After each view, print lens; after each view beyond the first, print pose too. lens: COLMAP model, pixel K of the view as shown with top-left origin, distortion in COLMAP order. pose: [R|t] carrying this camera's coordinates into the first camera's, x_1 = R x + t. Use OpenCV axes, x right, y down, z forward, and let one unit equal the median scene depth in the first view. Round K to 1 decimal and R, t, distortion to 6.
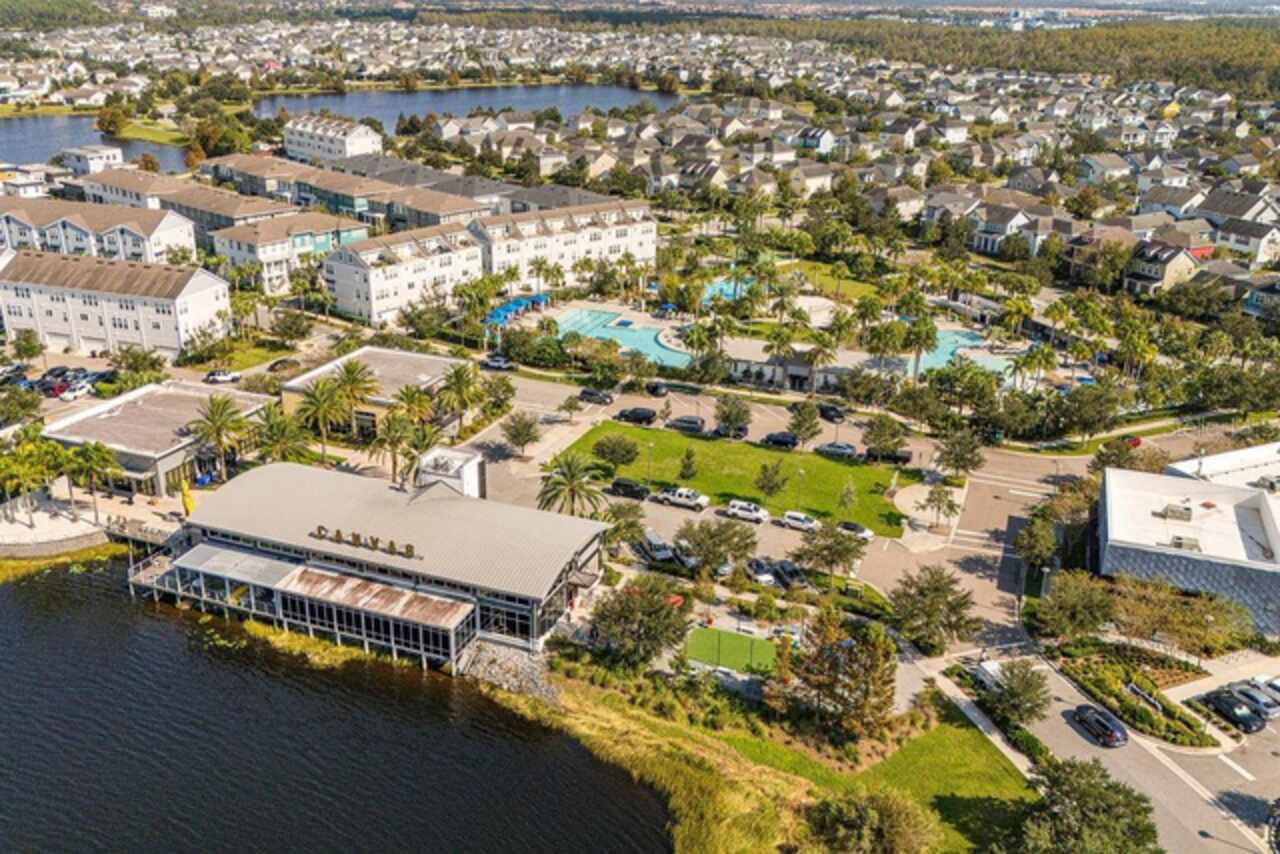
lens RADIAL K [[1118.9, 0, 662.8], [0, 1118.9, 424.5], [0, 0, 1]] dist [0.075649, -0.072819]
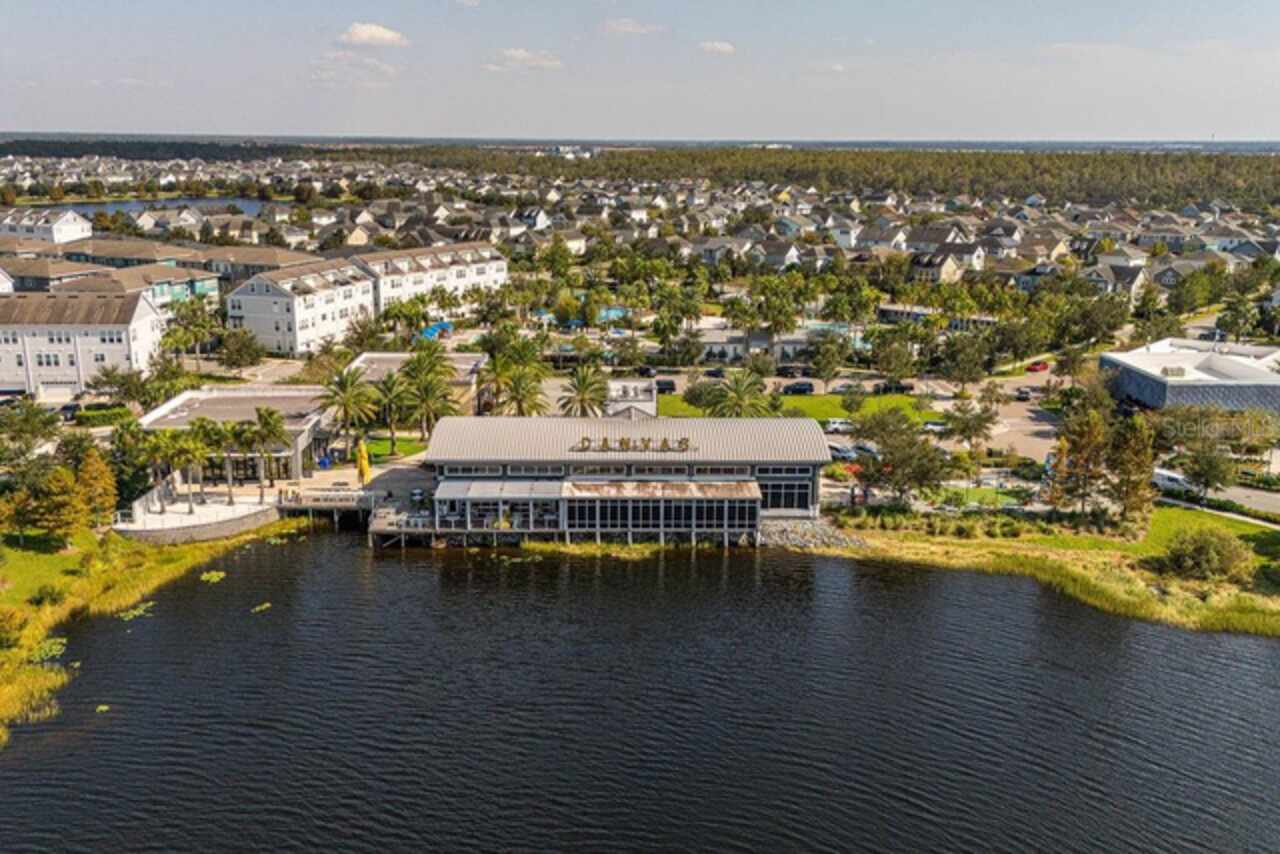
lens RADIAL K [[1118.9, 0, 662.8], [0, 1118.9, 424.5], [0, 0, 1]] dist [0.075649, -0.072819]
pose [[0.921547, -0.105690, 0.373606, -0.334169], [0.148337, 0.985083, -0.087221, 0.096258], [-0.358815, 0.135798, 0.923478, 0.018604]]
